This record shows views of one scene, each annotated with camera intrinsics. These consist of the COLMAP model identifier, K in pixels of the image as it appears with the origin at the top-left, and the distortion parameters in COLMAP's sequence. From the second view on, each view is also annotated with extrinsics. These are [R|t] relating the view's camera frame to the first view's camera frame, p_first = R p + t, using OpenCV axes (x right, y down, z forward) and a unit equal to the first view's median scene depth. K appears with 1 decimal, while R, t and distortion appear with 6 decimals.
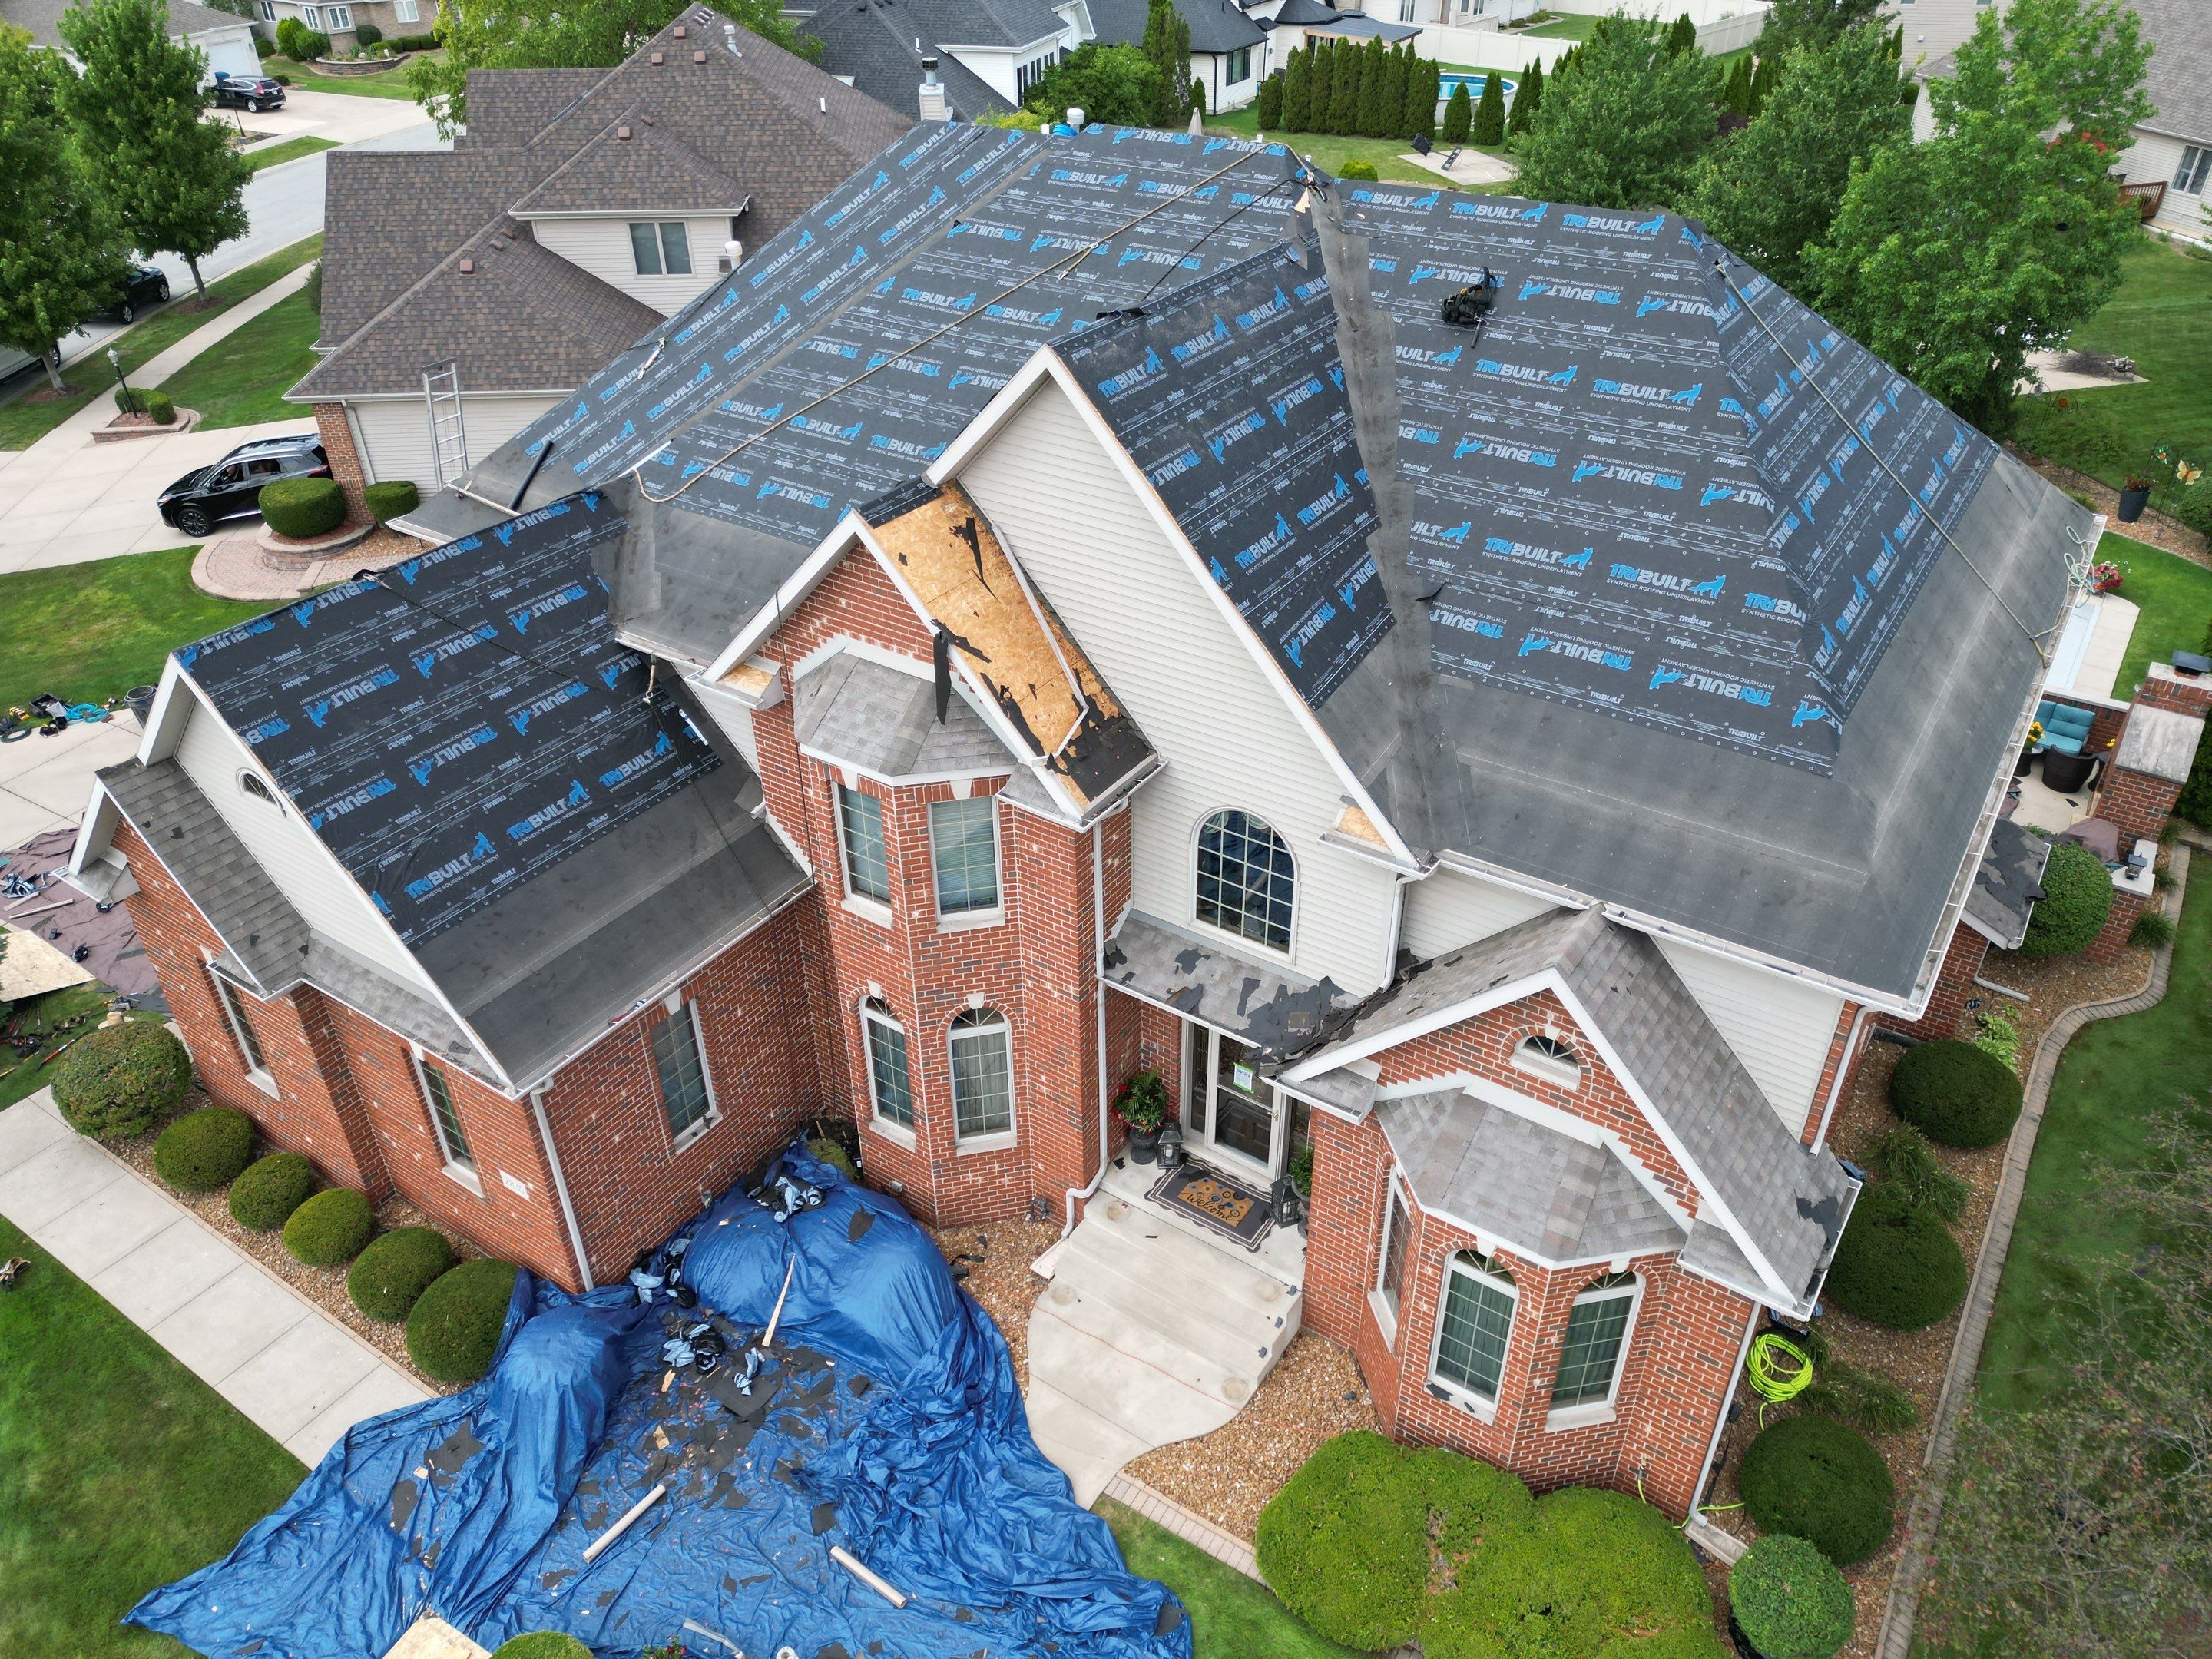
lens RADIAL K [[1544.9, 0, 1105.8], [0, 1544.9, 836.7], [0, 0, 1]] dist [0.058060, -0.039702]
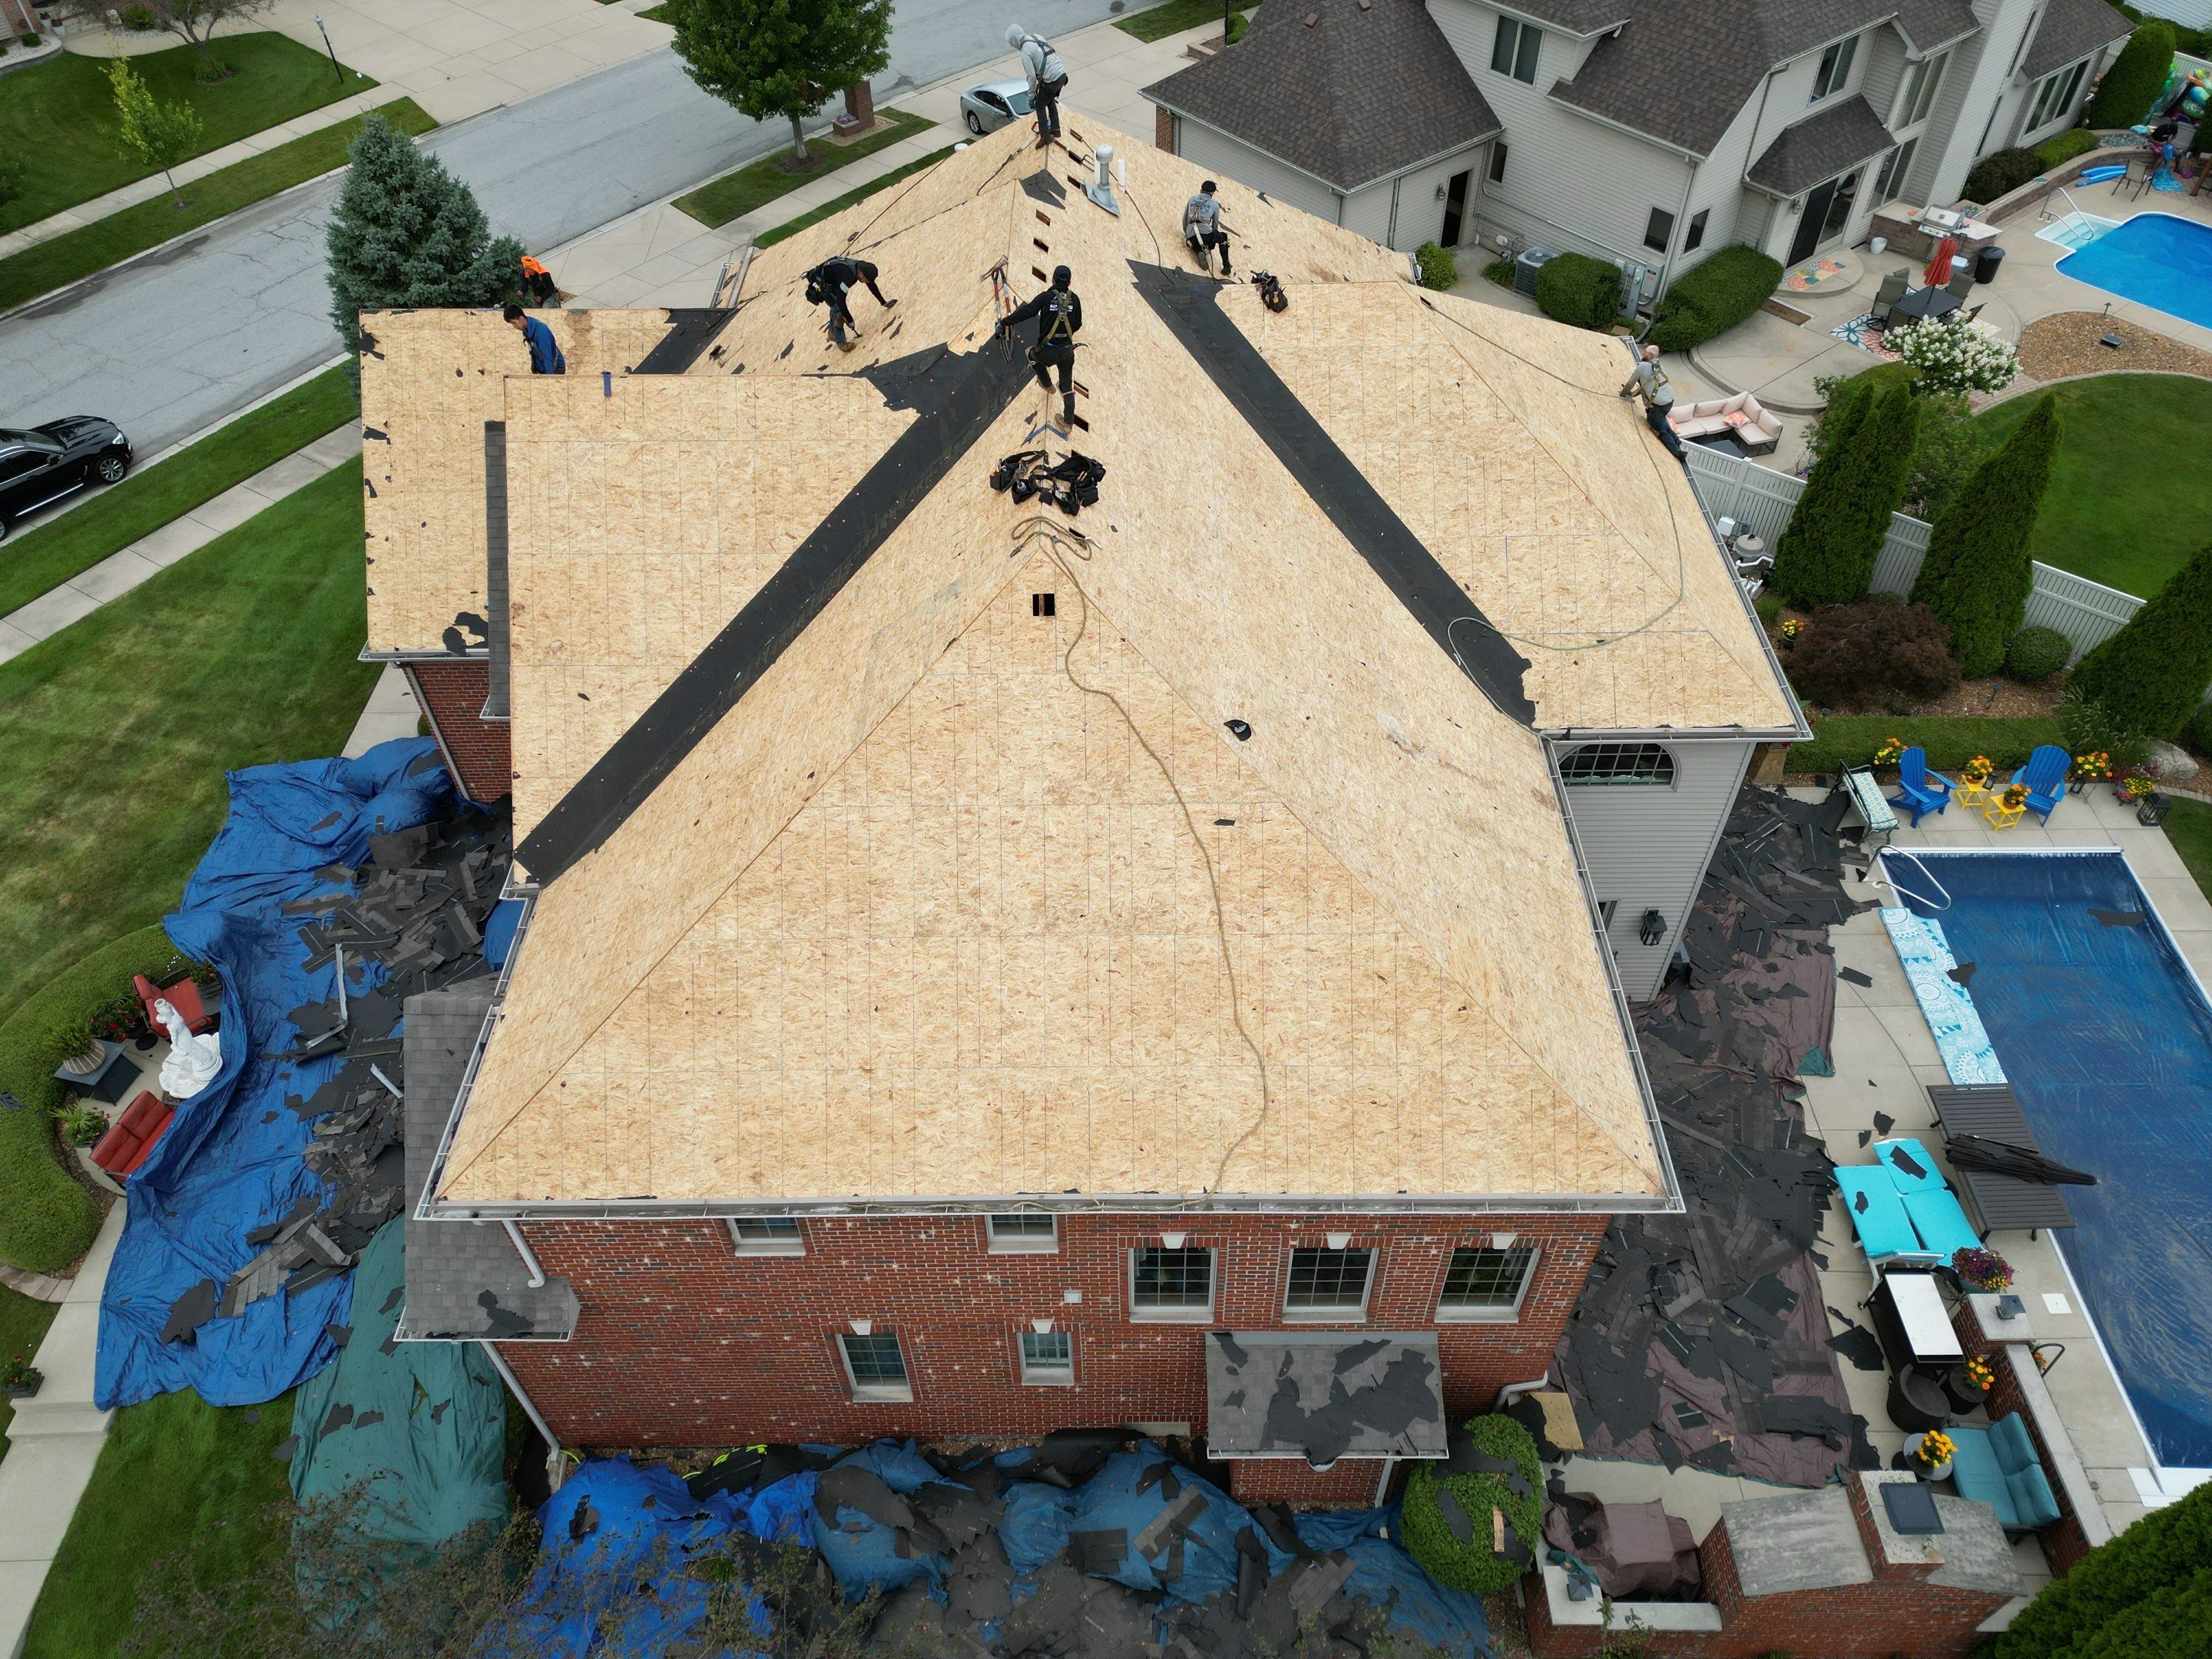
lens RADIAL K [[1544.9, 0, 1105.1], [0, 1544.9, 831.5], [0, 0, 1]] dist [0.058060, -0.039702]
pose [[0.553695, 0.603894, -0.573352, 0.889339], [-0.455537, 0.796033, 0.398518, -0.564391], [0.697070, 0.040526, 0.715857, 0.335976]]
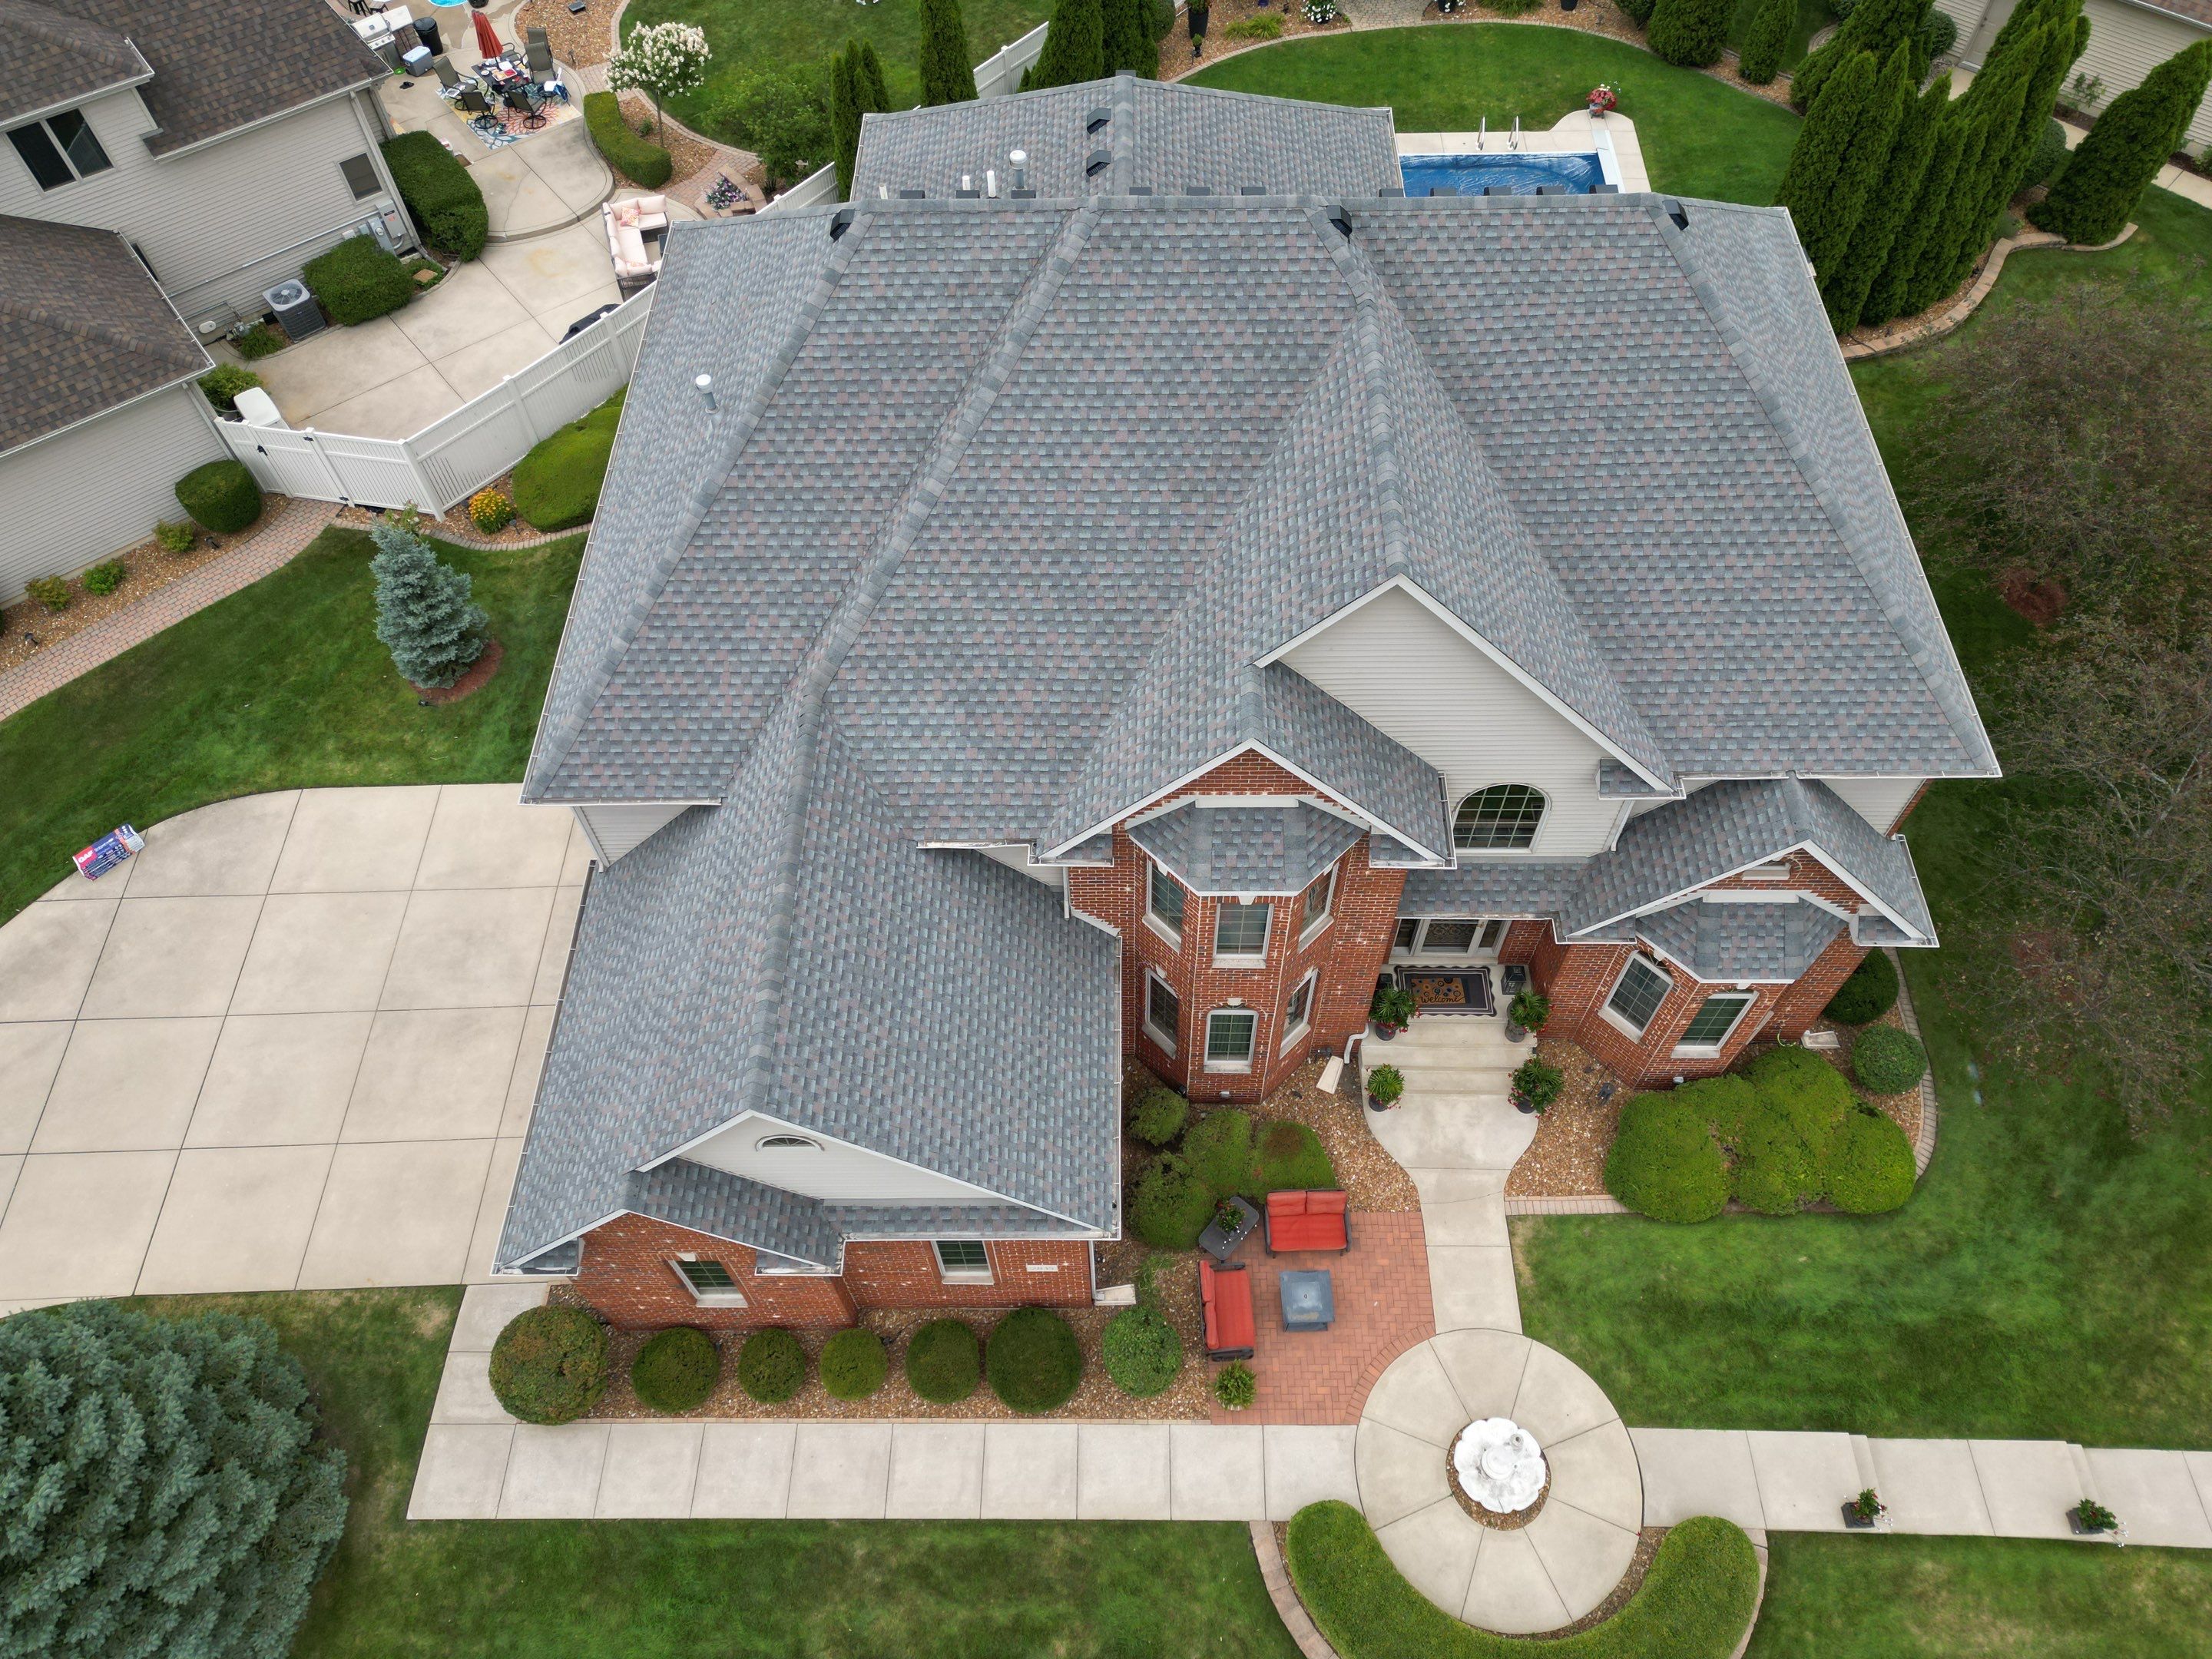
lens RADIAL K [[1544.9, 0, 1109.4], [0, 1544.9, 833.0], [0, 0, 1]] dist [0.058060, -0.039702]
pose [[0.835179, -0.459203, 0.302669, -0.520555], [0.313672, 0.849759, 0.423696, -0.549068], [-0.451759, -0.258923, 0.853740, 0.008263]]
